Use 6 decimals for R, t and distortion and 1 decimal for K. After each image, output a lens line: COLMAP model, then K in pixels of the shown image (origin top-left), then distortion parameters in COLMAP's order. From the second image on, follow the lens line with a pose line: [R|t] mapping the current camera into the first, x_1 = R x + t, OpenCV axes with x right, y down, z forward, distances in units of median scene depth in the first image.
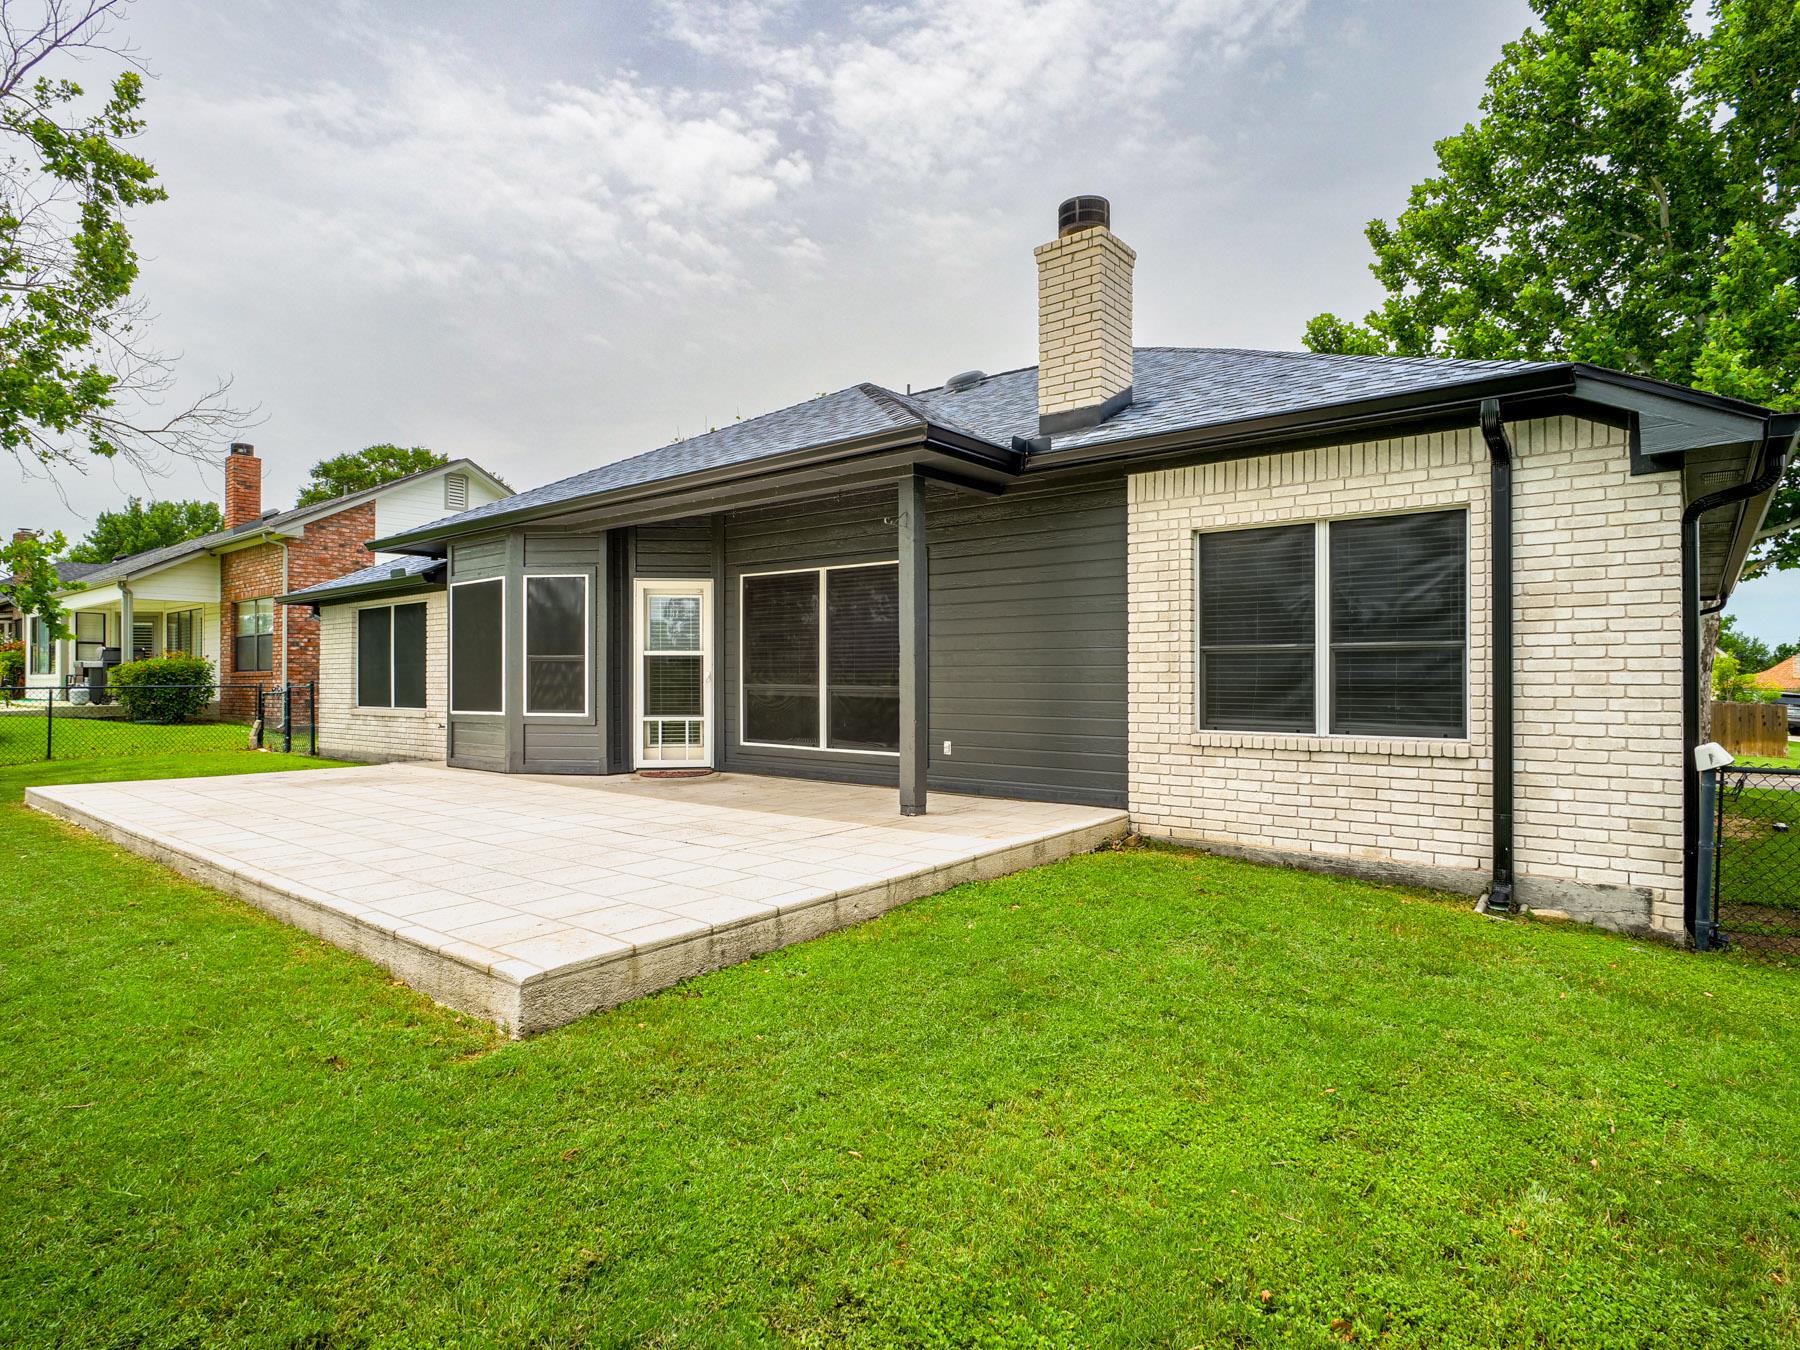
lens RADIAL K [[977.2, 0, 898.2], [0, 977.2, 672.4], [0, 0, 1]] dist [-0.016907, 0.002188]
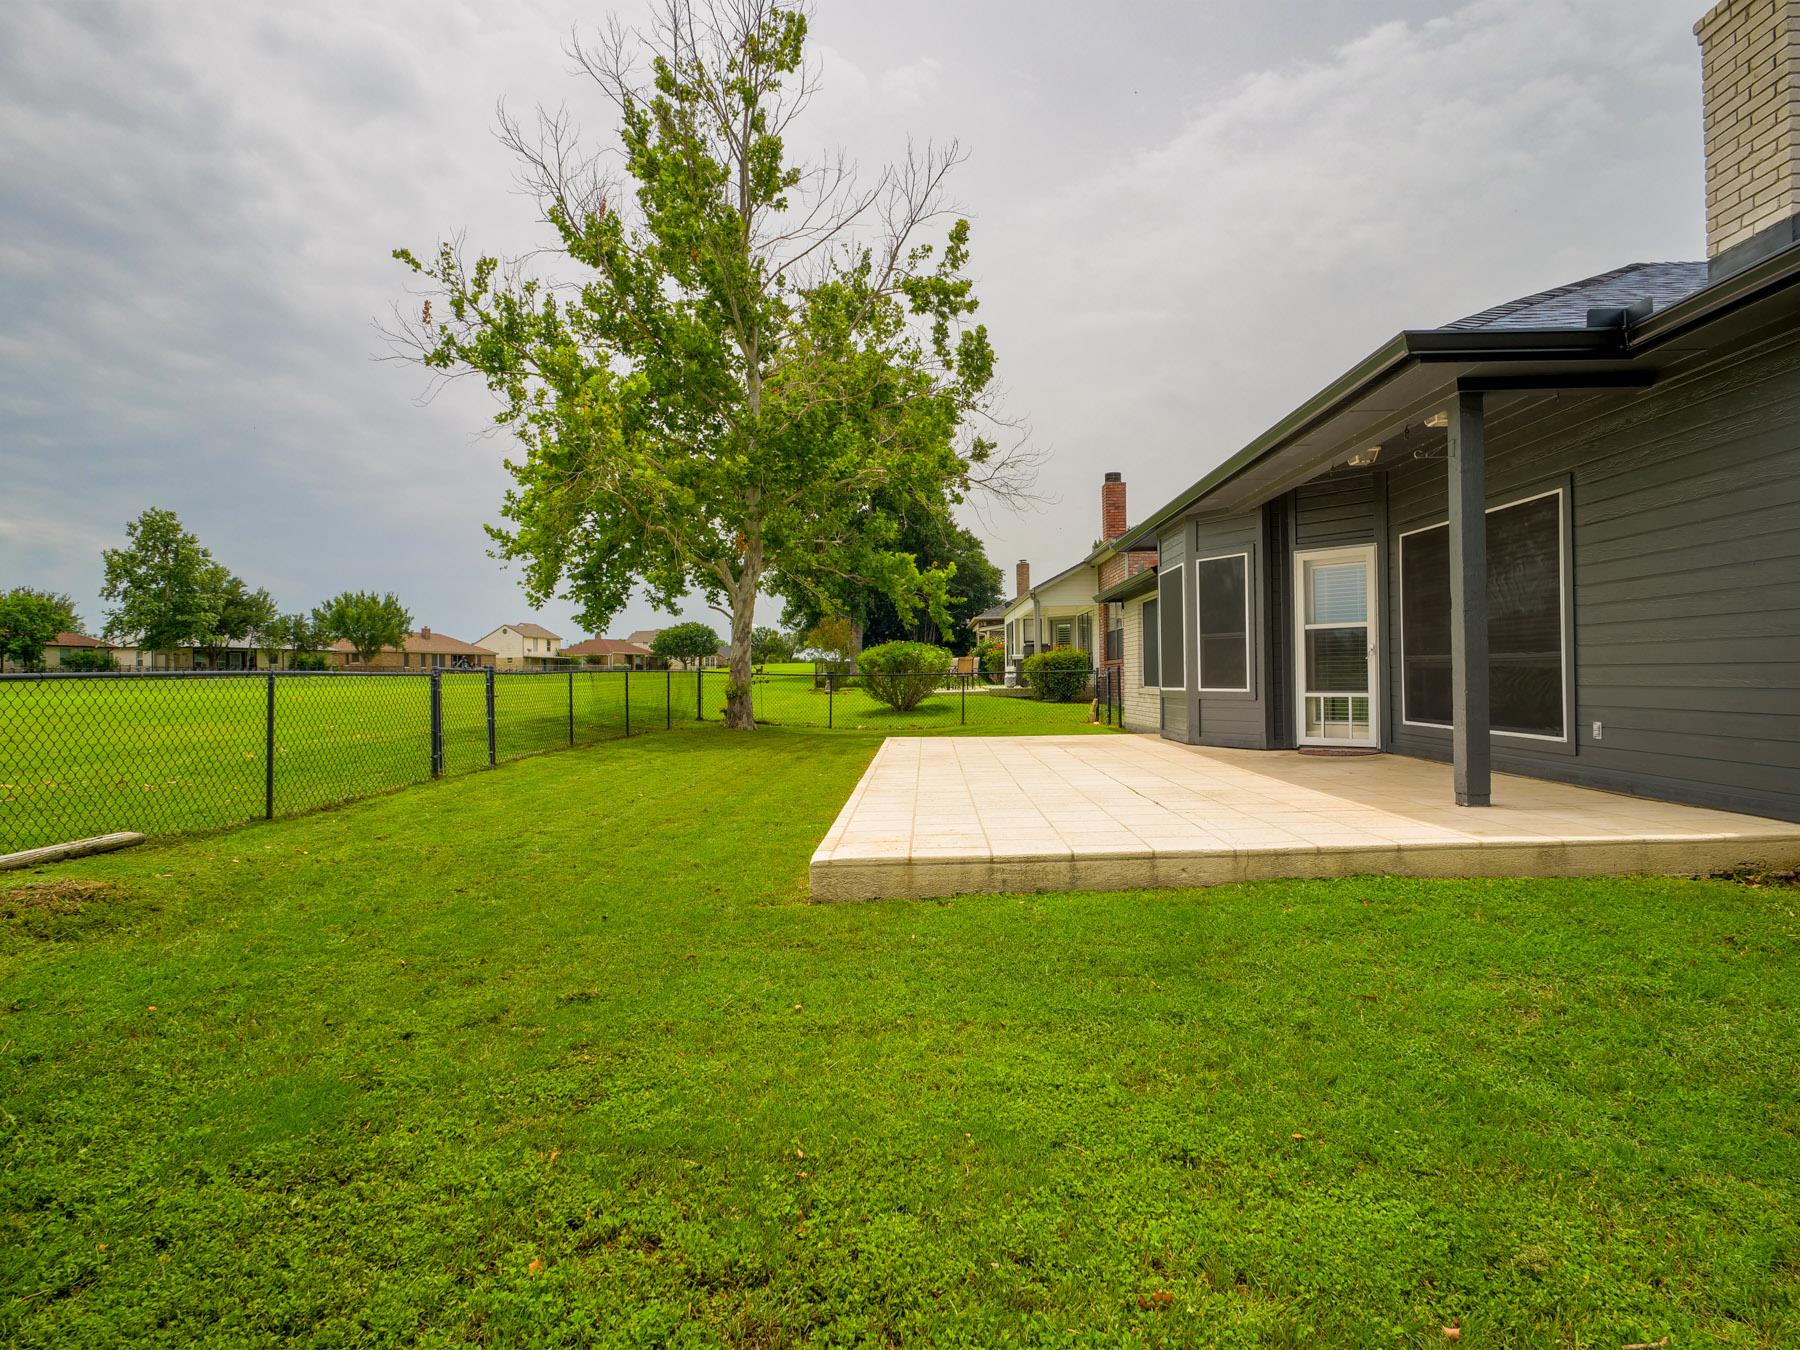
lens RADIAL K [[977.2, 0, 898.6], [0, 977.2, 675.5], [0, 0, 1]] dist [-0.016907, 0.002188]
pose [[0.611917, -0.010663, -0.790850, 0.265346], [0.021539, 0.999763, 0.003186, 0.016840], [0.790628, -0.018984, 0.612002, 0.086086]]
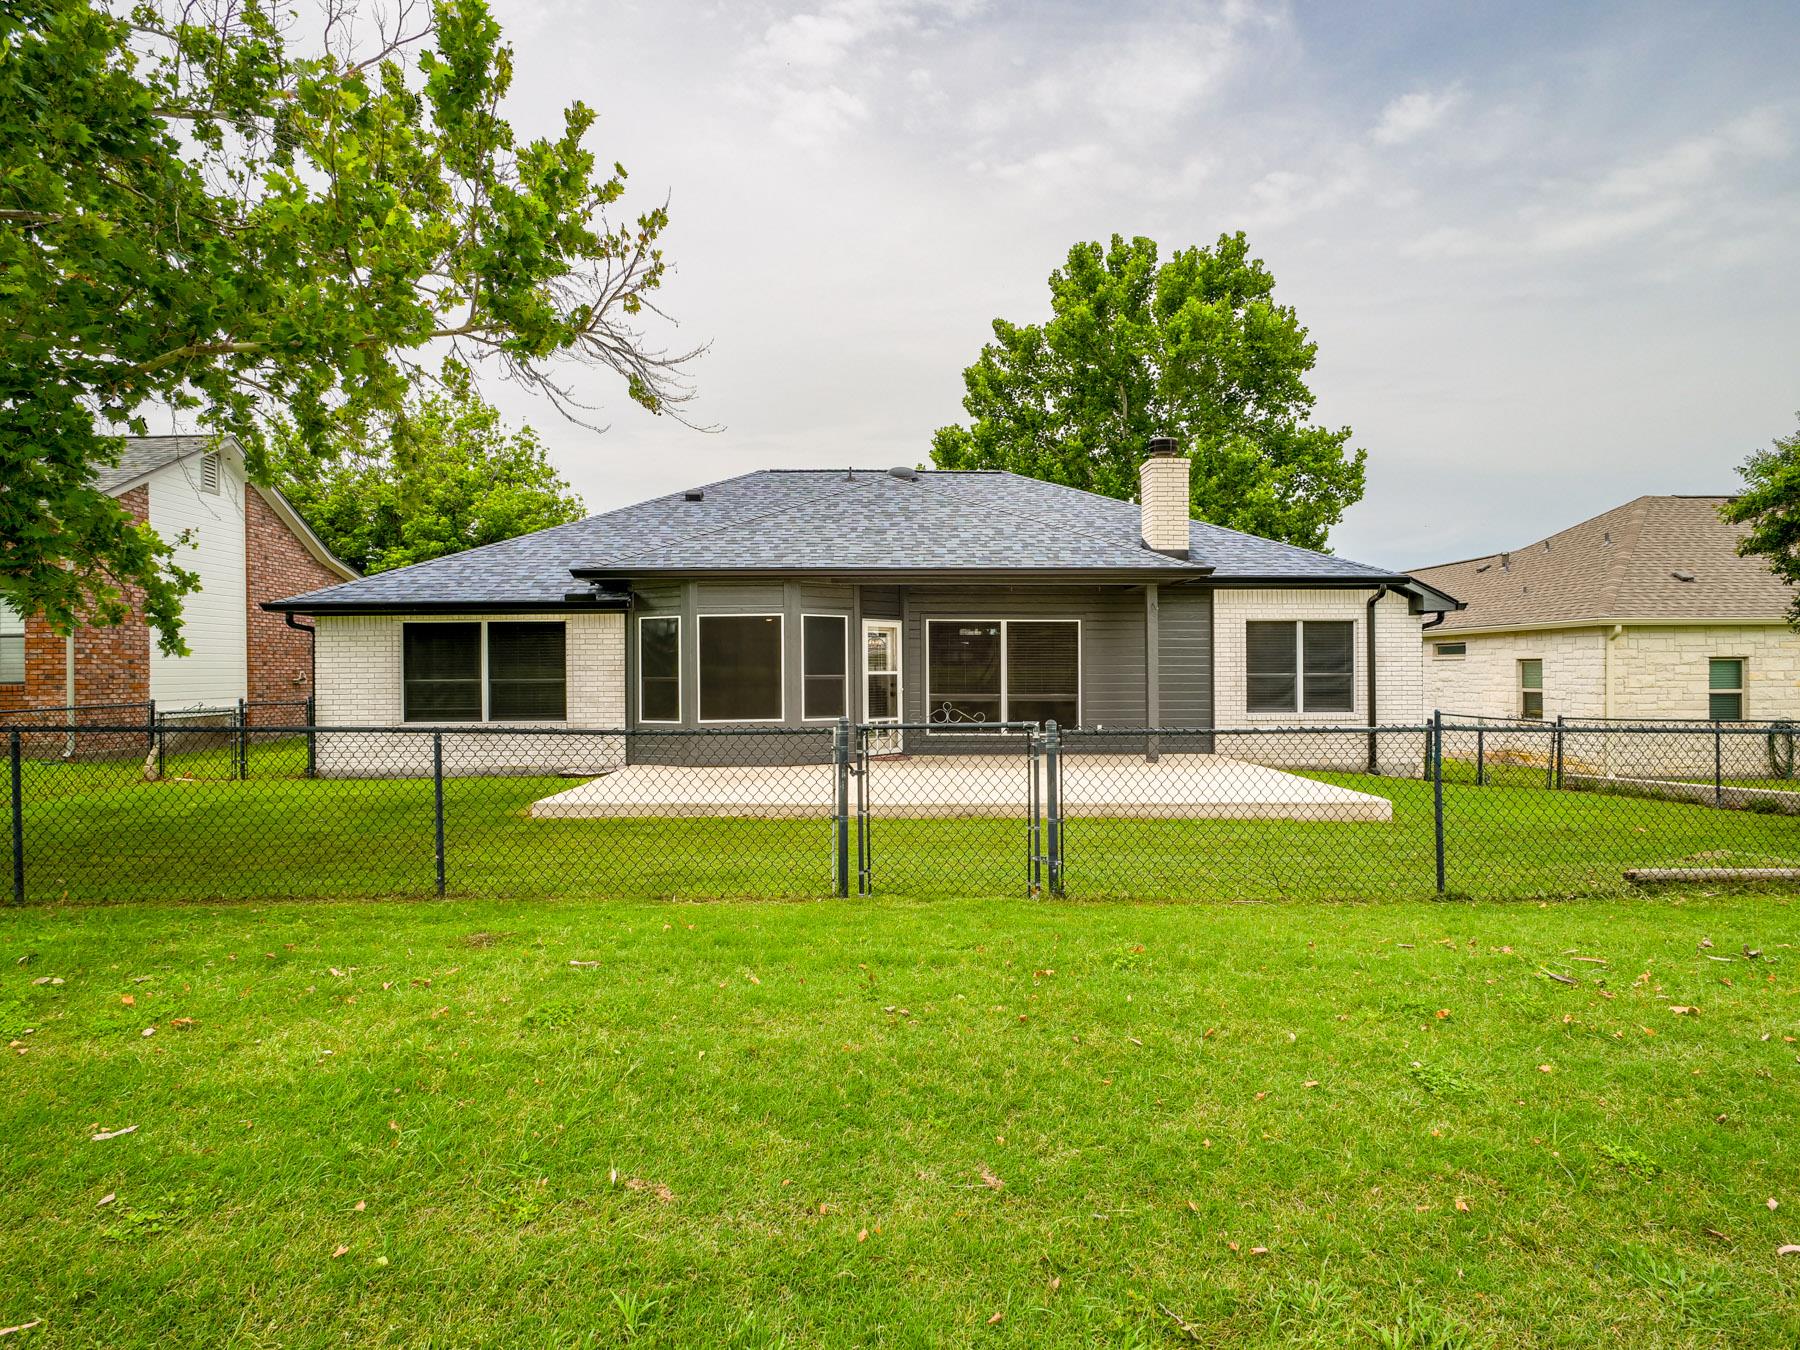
lens RADIAL K [[977.2, 0, 891.5], [0, 977.2, 675.2], [0, 0, 1]] dist [-0.016907, 0.002188]
pose [[0.750813, -0.000244, 0.660515, -1.175464], [0.000307, 1.000000, 0.000021, -0.016673], [-0.660515, 0.000187, 0.750813, -0.060404]]
